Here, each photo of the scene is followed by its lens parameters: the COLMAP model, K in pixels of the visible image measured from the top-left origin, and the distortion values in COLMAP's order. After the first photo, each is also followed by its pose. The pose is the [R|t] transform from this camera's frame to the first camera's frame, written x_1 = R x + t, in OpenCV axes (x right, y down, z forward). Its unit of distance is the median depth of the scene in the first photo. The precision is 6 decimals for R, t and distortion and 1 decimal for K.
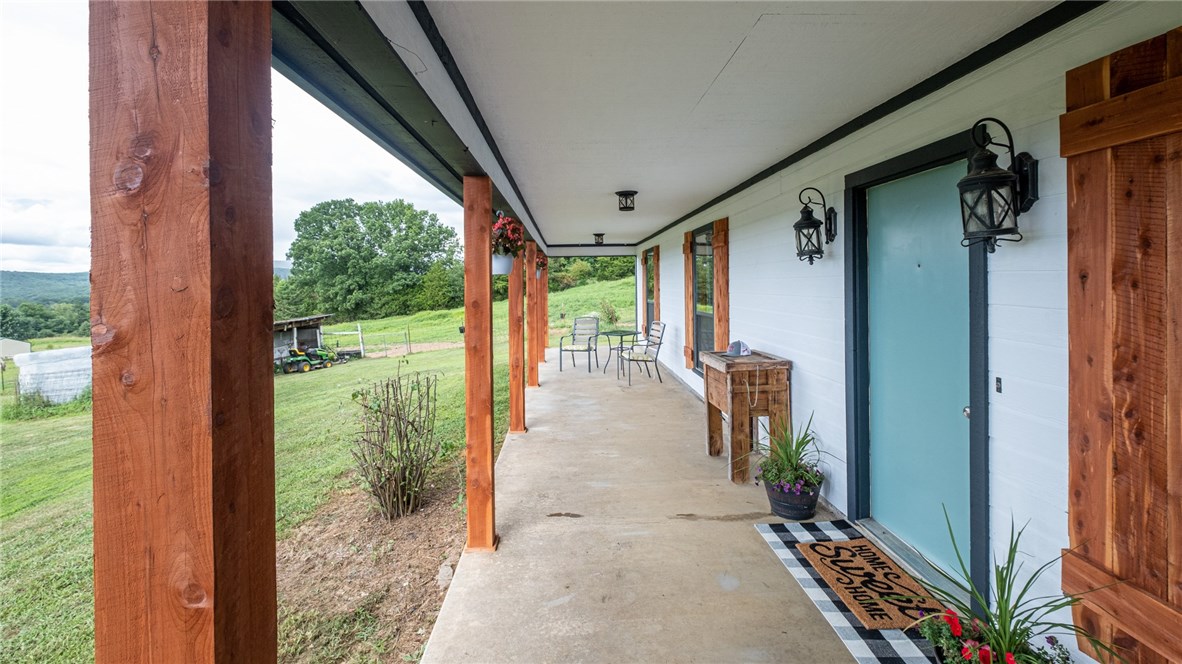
lens RADIAL K [[520.6, 0, 584.2], [0, 520.6, 284.9], [0, 0, 1]] dist [-0.004648, 0.000077]
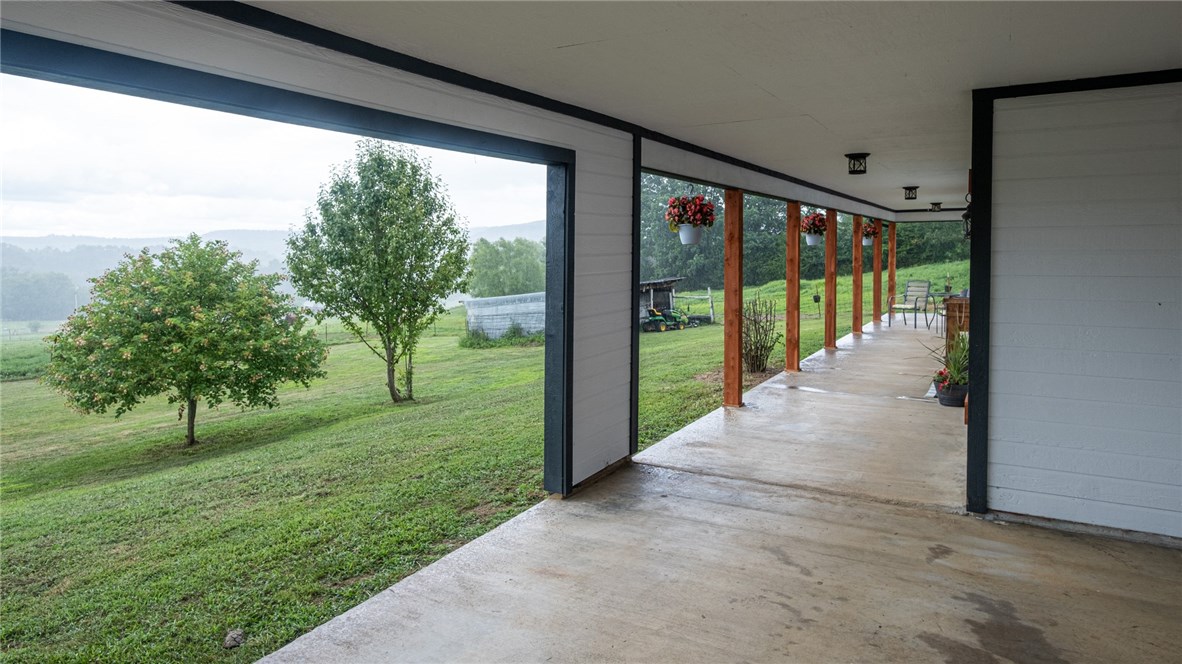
lens RADIAL K [[759.5, 0, 588.7], [0, 759.5, 328.5], [0, 0, 1]] dist [-0.000637, -0.000132]
pose [[0.855257, 0.062402, -0.514433, 0.121570], [-0.007651, 0.994135, 0.107872, -0.002159], [0.518147, -0.088322, 0.850719, -0.370082]]
